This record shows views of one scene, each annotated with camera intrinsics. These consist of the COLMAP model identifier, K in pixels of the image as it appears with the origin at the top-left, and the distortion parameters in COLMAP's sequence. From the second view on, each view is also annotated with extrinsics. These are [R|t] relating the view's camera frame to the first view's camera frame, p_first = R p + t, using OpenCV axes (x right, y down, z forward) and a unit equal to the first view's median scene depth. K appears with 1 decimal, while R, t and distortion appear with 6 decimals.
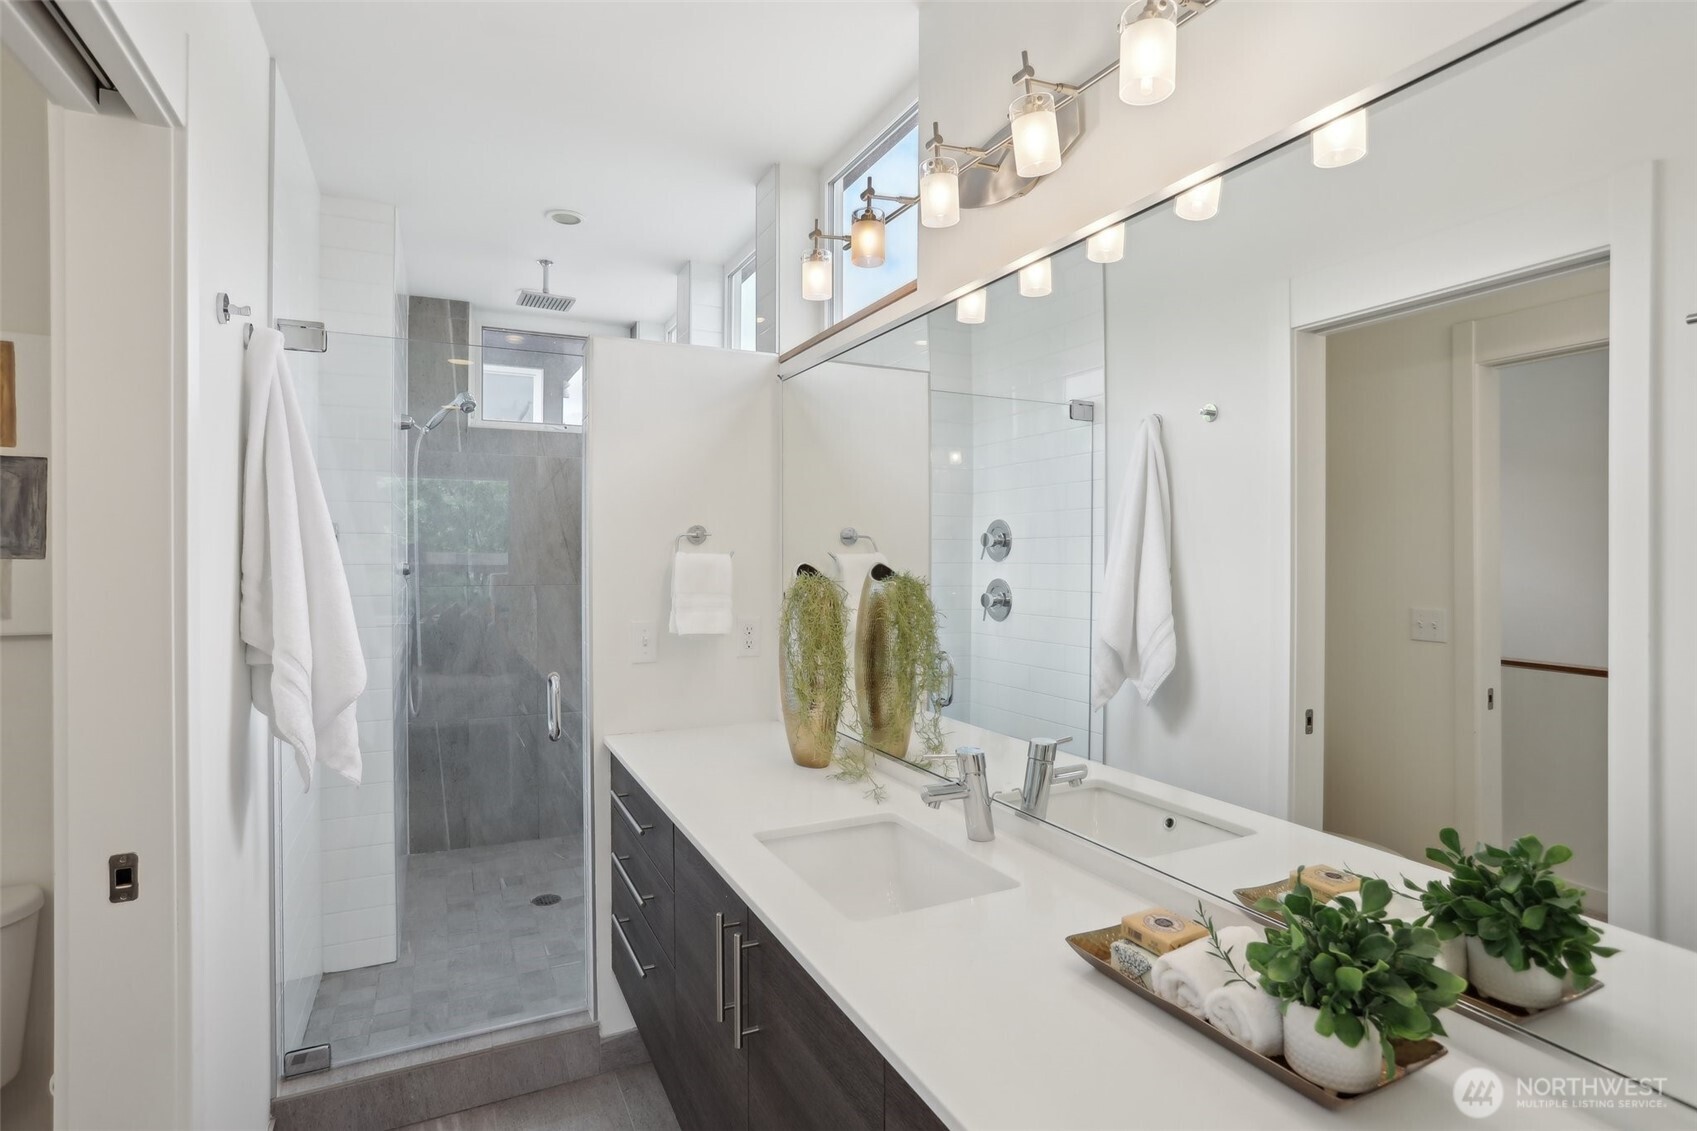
lens RADIAL K [[834.7, 0, 848.8], [0, 834.7, 558.4], [0, 0, 1]] dist [-0.068429, 0.043162]
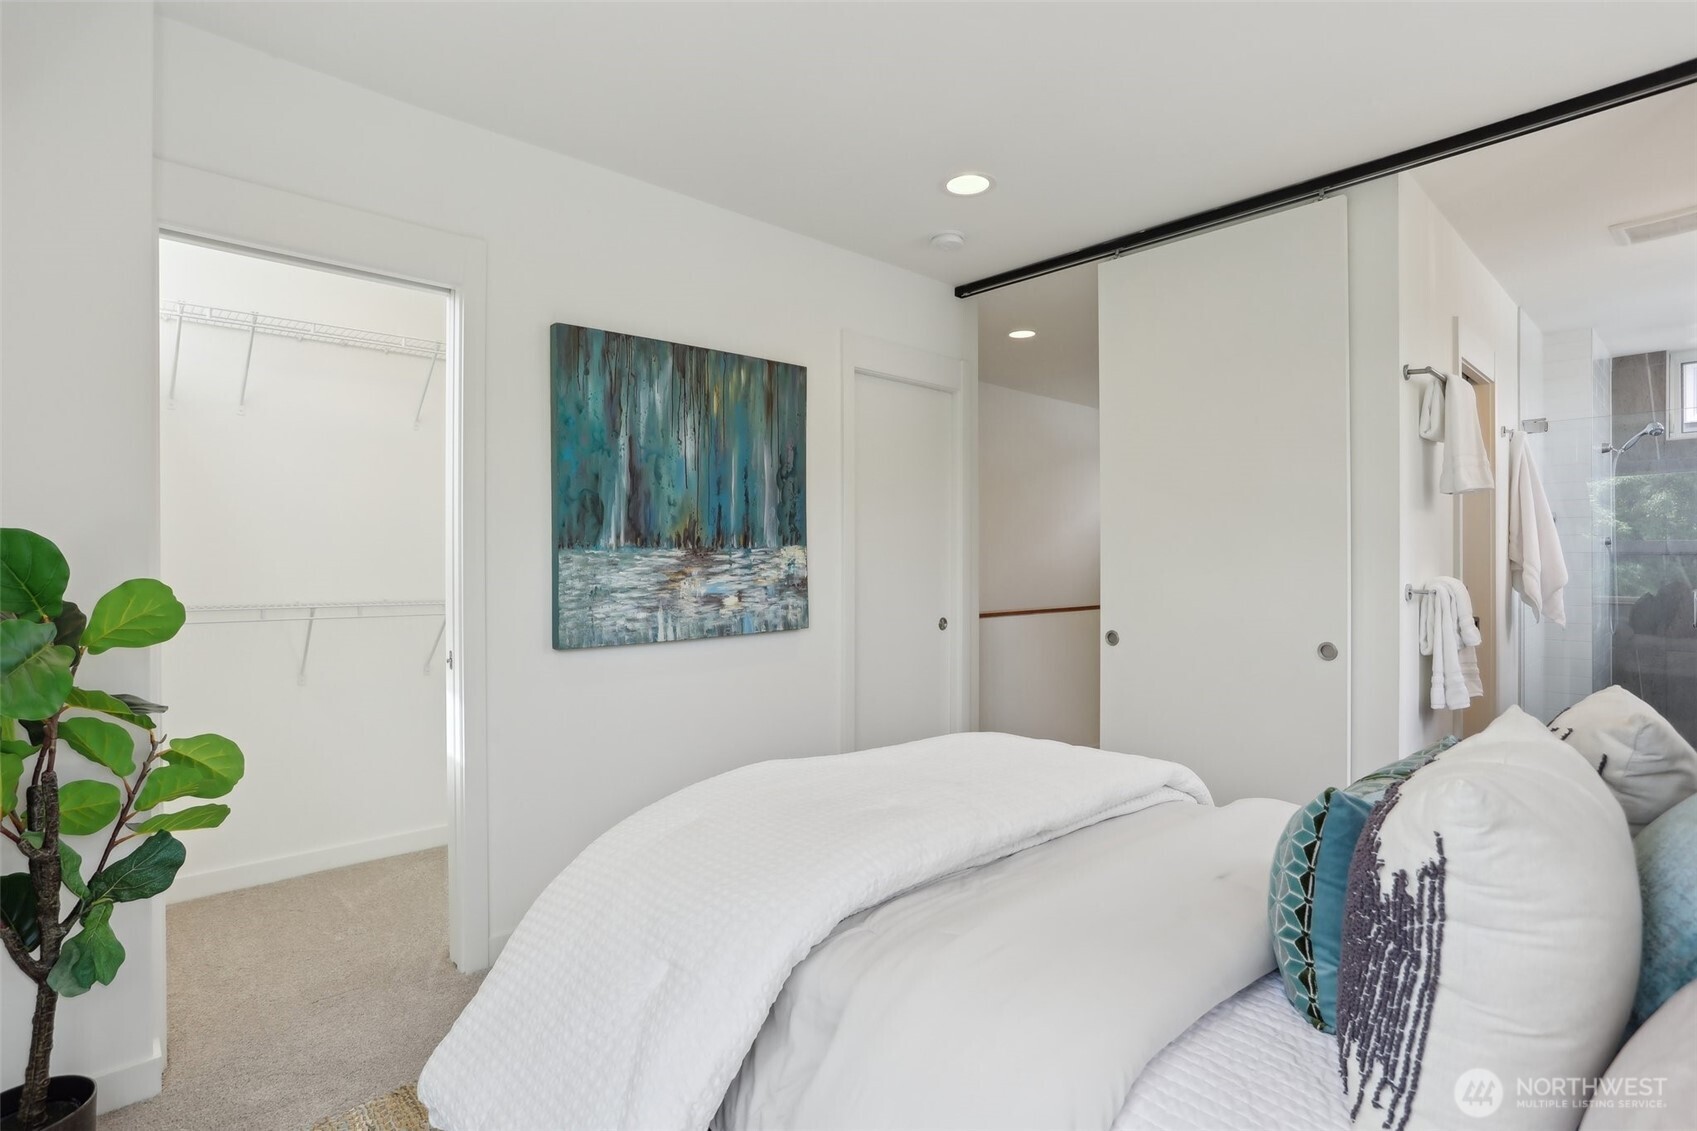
lens RADIAL K [[834.7, 0, 848.8], [0, 834.7, 558.4], [0, 0, 1]] dist [-0.068429, 0.043162]
pose [[0.281238, -0.003985, -0.959630, 1.016190], [-0.000193, 0.999991, -0.004209, 0.102744], [0.959638, 0.001369, 0.281235, -1.555873]]
